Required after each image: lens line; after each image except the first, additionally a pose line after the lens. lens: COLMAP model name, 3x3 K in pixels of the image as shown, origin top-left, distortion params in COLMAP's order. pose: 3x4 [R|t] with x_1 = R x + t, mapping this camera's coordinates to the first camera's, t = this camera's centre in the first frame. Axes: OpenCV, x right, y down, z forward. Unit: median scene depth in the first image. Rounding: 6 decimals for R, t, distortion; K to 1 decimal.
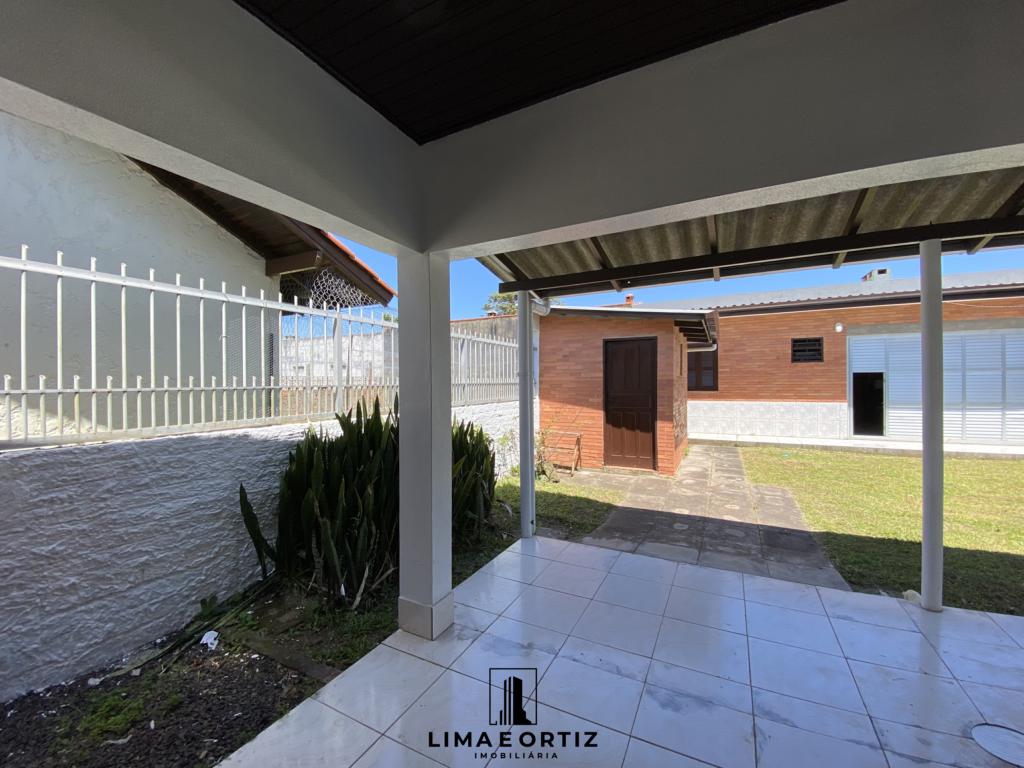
lens RADIAL K [[419.6, 0, 506.8], [0, 419.6, 383.4], [0, 0, 1]] dist [0.015168, -0.019044]
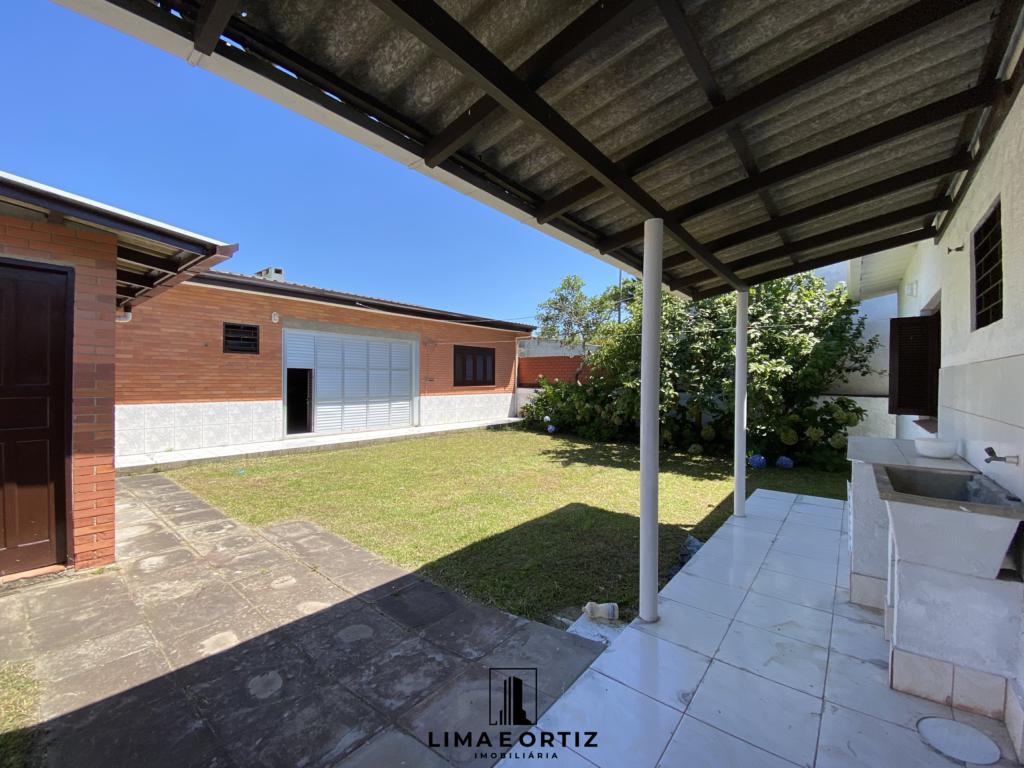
lens RADIAL K [[417.5, 0, 512.0], [0, 417.5, 384.0], [0, 0, 1]] dist [0.014335, -0.018121]
pose [[0.201438, 0.002447, 0.979498, 0.012583], [-0.007996, 0.999968, -0.000854, 0.006863], [-0.979469, -0.007660, 0.201451, 0.323955]]
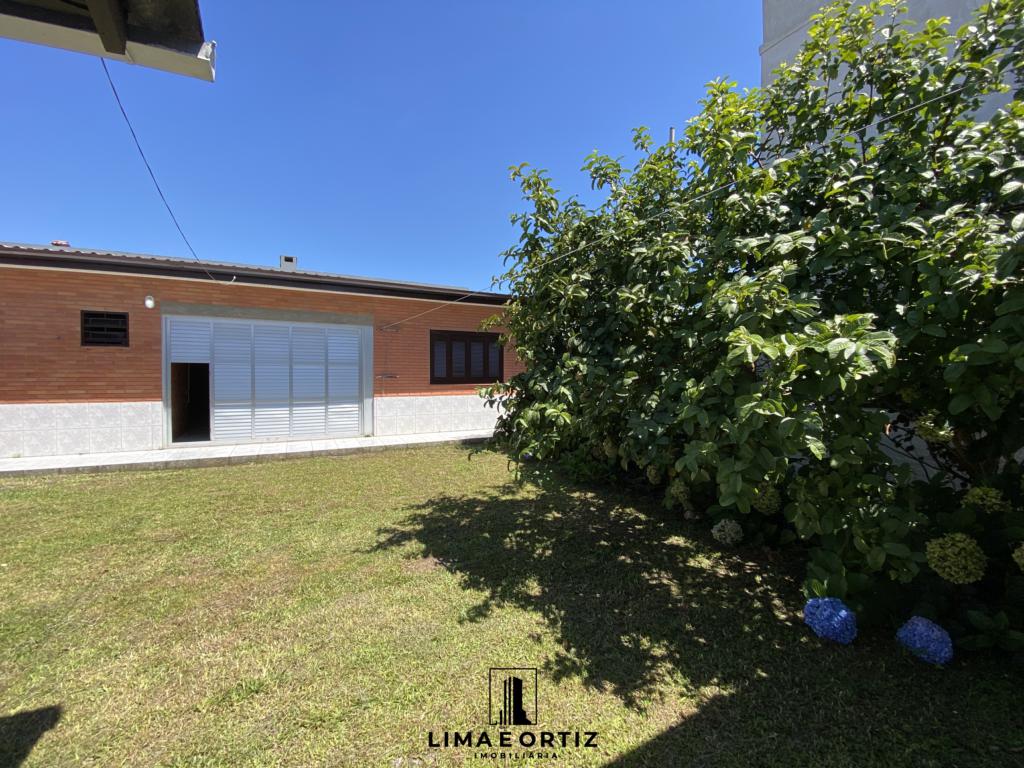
lens RADIAL K [[417.5, 0, 512.0], [0, 417.5, 384.0], [0, 0, 1]] dist [0.014335, -0.018121]
pose [[0.569242, -0.008400, 0.822127, 0.549870], [-0.010525, 0.999791, 0.017502, -0.006440], [-0.822103, -0.018616, 0.569035, 0.042032]]
